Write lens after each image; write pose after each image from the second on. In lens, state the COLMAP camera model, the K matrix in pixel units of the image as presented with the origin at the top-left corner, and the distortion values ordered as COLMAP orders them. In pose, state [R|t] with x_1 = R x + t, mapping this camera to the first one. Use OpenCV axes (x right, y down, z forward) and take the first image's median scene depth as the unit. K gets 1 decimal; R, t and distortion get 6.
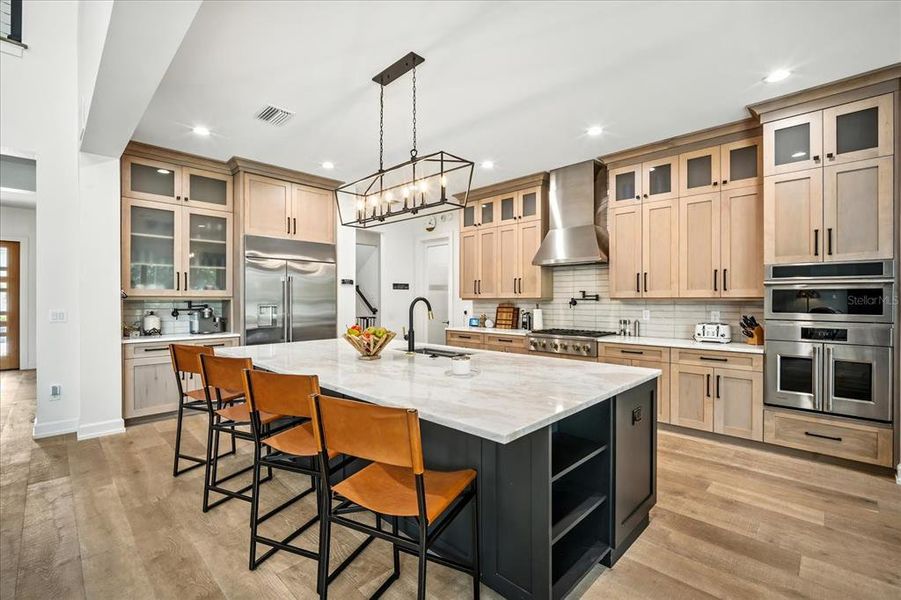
lens RADIAL K [[395.8, 0, 416.9], [0, 395.8, 302.9], [0, 0, 1]] dist [-0.010850, 0.000964]
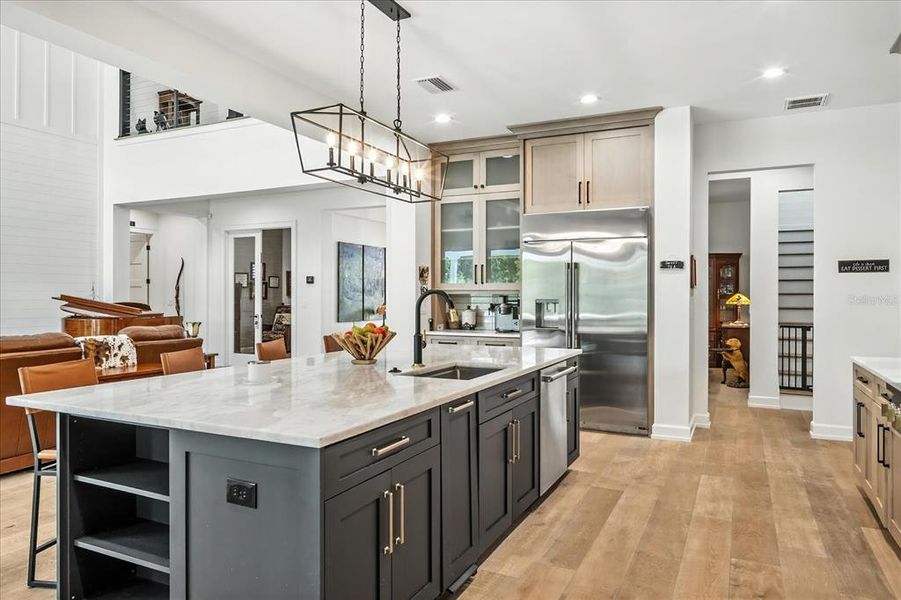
lens RADIAL K [[596.3, 0, 450.2], [0, 596.3, 295.7], [0, 0, 1]] dist [-0.006423, -0.000307]
pose [[0.359044, 0.003450, -0.933314, 0.701818], [-0.007424, 0.999972, 0.000840, -0.004264], [0.933291, 0.006627, 0.359059, 0.421249]]
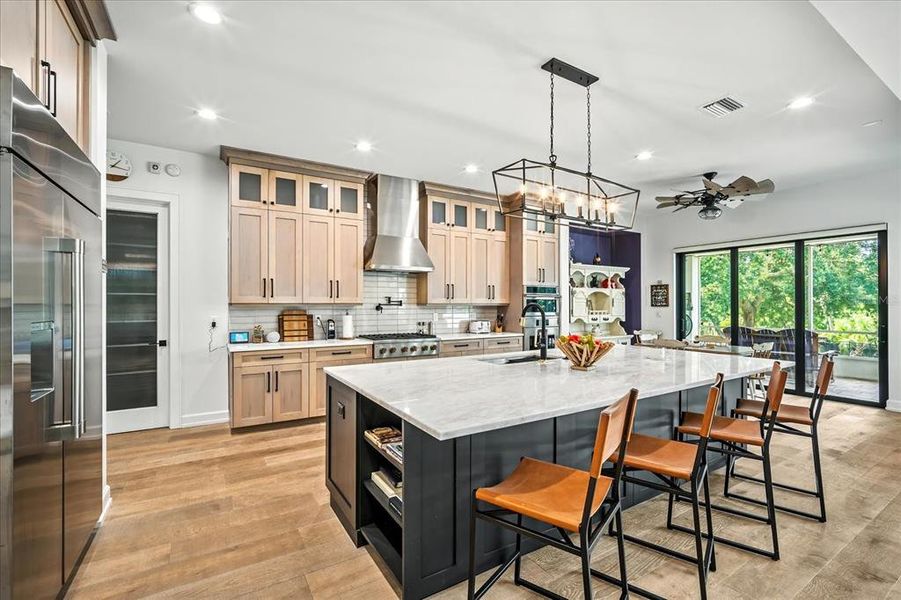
lens RADIAL K [[395.8, 0, 448.6], [0, 395.8, 302.7], [0, 0, 1]] dist [-0.010850, 0.000964]
pose [[0.202025, 0.004827, 0.979369, -0.648620], [0.008994, 0.999937, -0.006784, -0.006325], [-0.979339, 0.010179, 0.201968, 0.693266]]
